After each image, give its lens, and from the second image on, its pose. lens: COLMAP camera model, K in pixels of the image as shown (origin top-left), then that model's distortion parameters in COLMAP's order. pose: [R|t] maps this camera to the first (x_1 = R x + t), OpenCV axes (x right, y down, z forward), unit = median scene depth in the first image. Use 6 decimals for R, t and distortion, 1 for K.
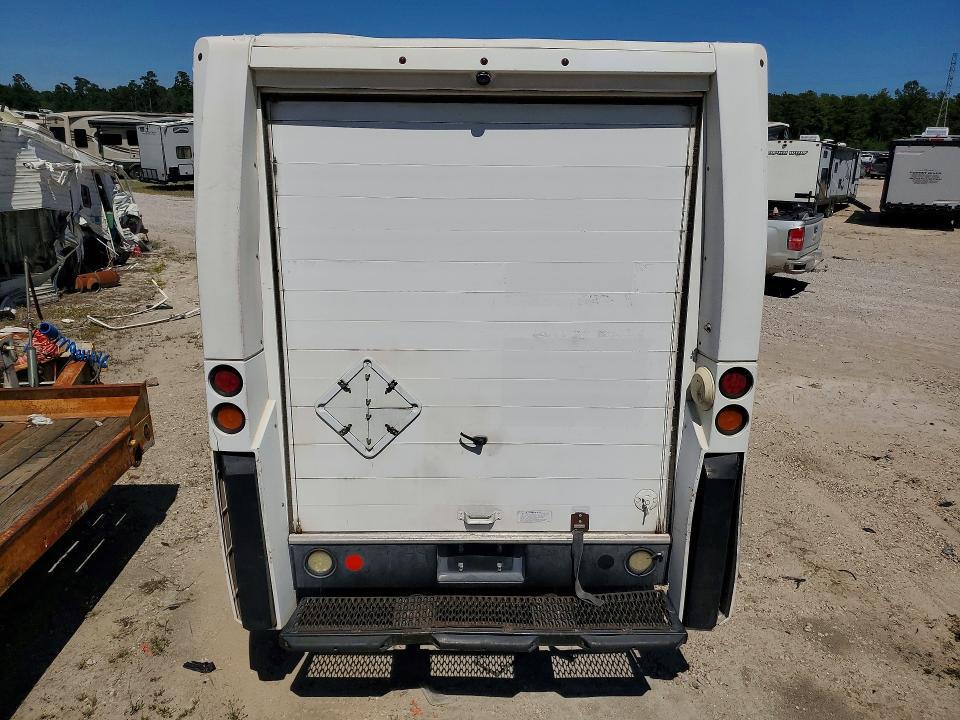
lens RADIAL K [[741.7, 0, 461.9], [0, 741.7, 357.9], [0, 0, 1]] dist [-0.049453, 0.140519]
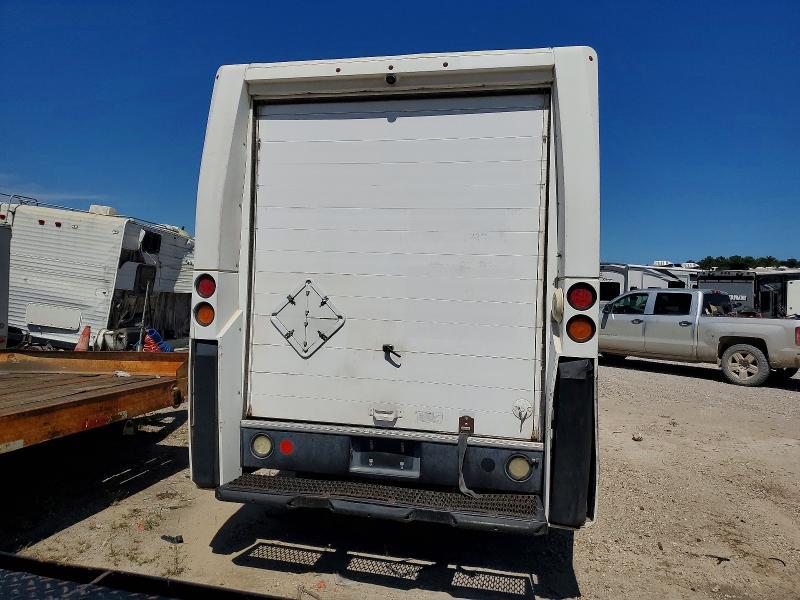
lens RADIAL K [[619.8, 0, 400.0], [0, 619.8, 300.0], [0, 0, 1]] dist [0.029665, -0.004916]
pose [[0.972948, 0.026741, -0.229472, 0.290298], [-0.089115, 0.959849, -0.265987, 0.315027], [0.213145, 0.279241, 0.936266, -0.025773]]
